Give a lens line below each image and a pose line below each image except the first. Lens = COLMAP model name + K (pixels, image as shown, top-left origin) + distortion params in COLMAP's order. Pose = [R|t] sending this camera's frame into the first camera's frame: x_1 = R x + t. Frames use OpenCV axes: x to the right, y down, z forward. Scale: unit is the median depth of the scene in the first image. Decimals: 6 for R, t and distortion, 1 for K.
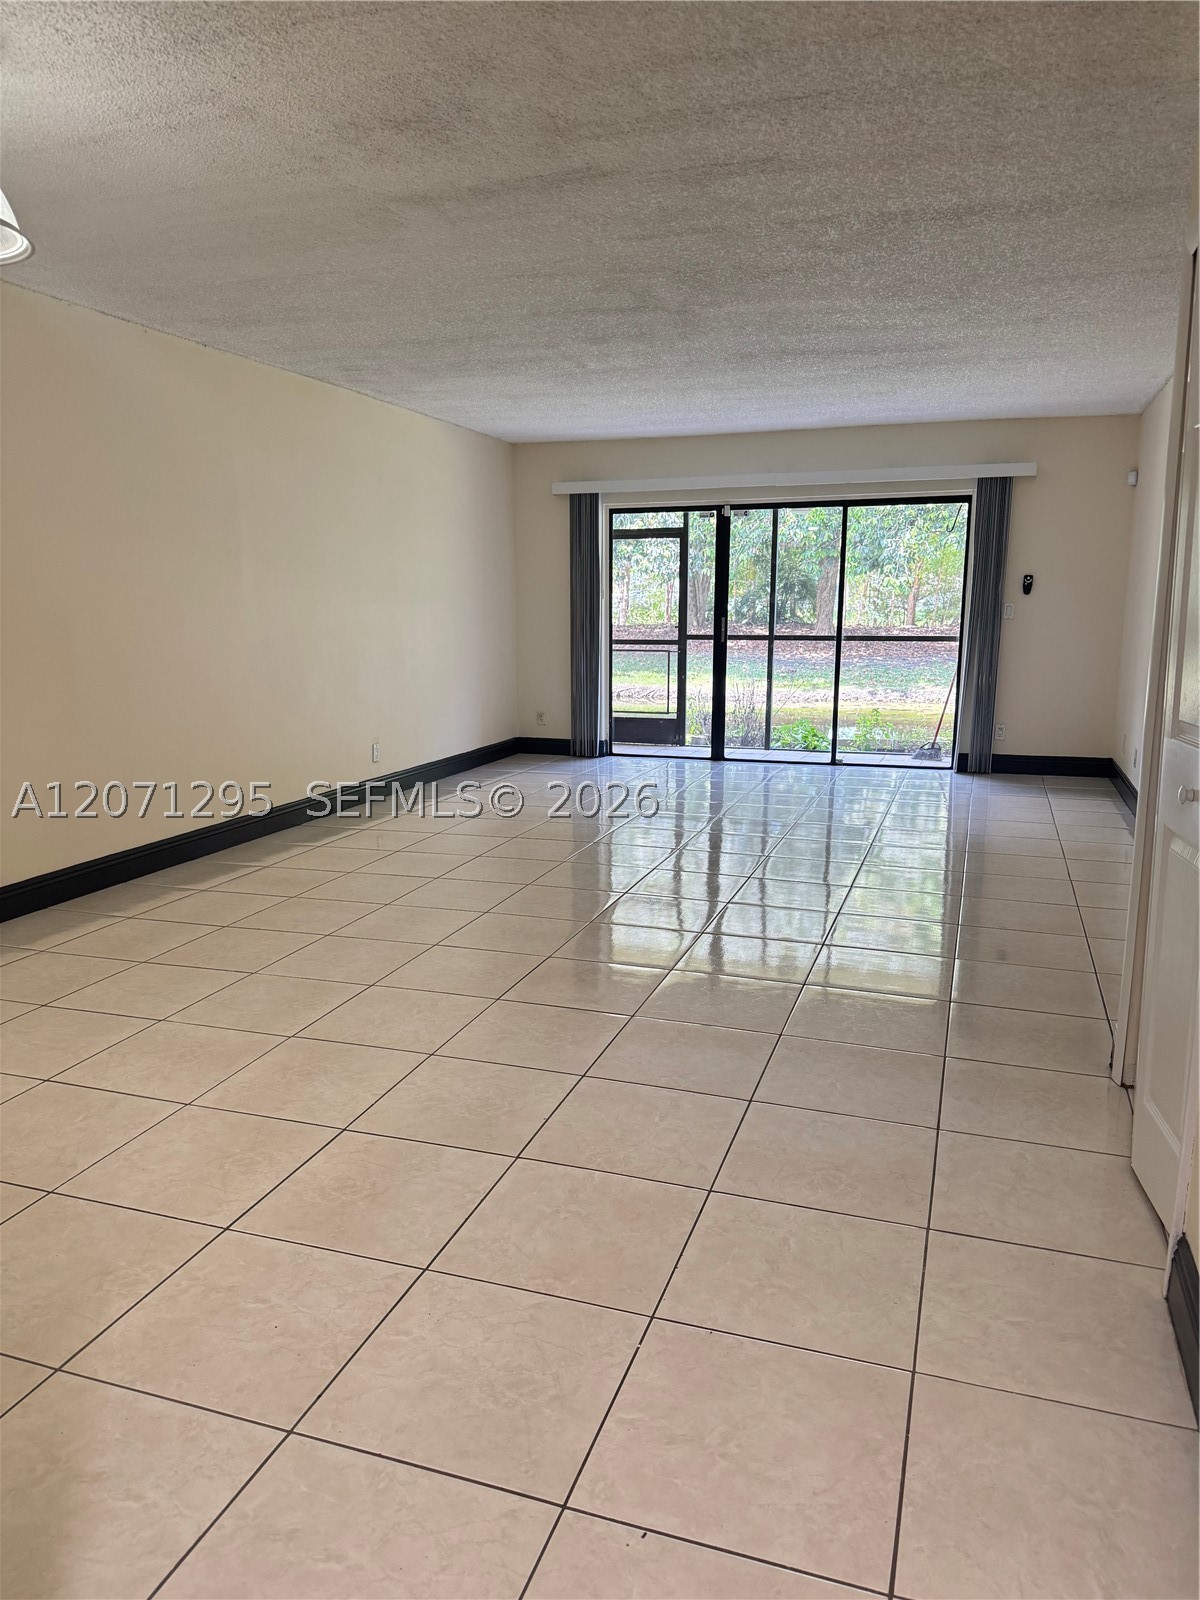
lens RADIAL K [[1119.9, 0, 584.3], [0, 1119.9, 793.9], [0, 0, 1]] dist [0.067445, 0.000392]
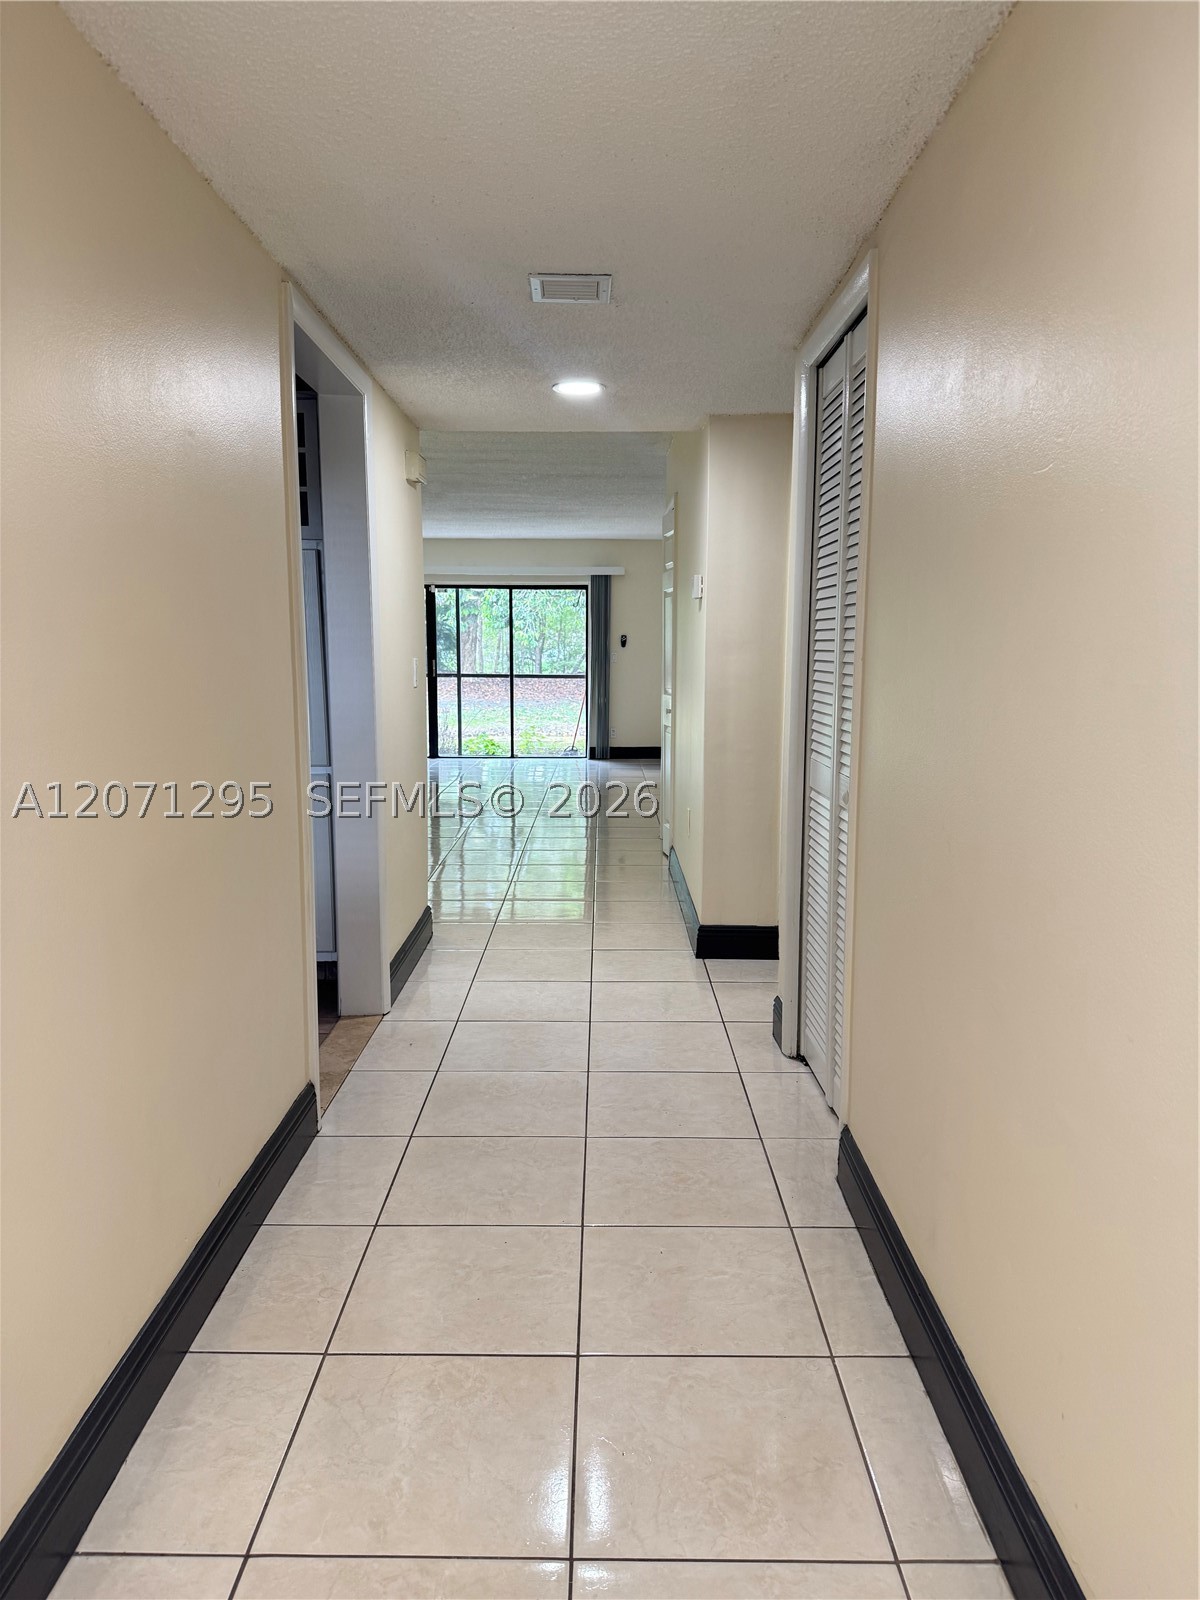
lens RADIAL K [[1119.9, 0, 600.8], [0, 1119.9, 808.6], [0, 0, 1]] dist [0.067445, 0.000392]
pose [[0.941135, -0.038512, 0.335830, -0.176722], [0.054813, 0.997727, -0.039193, 0.108640], [-0.333558, 0.055294, 0.941107, -0.456829]]
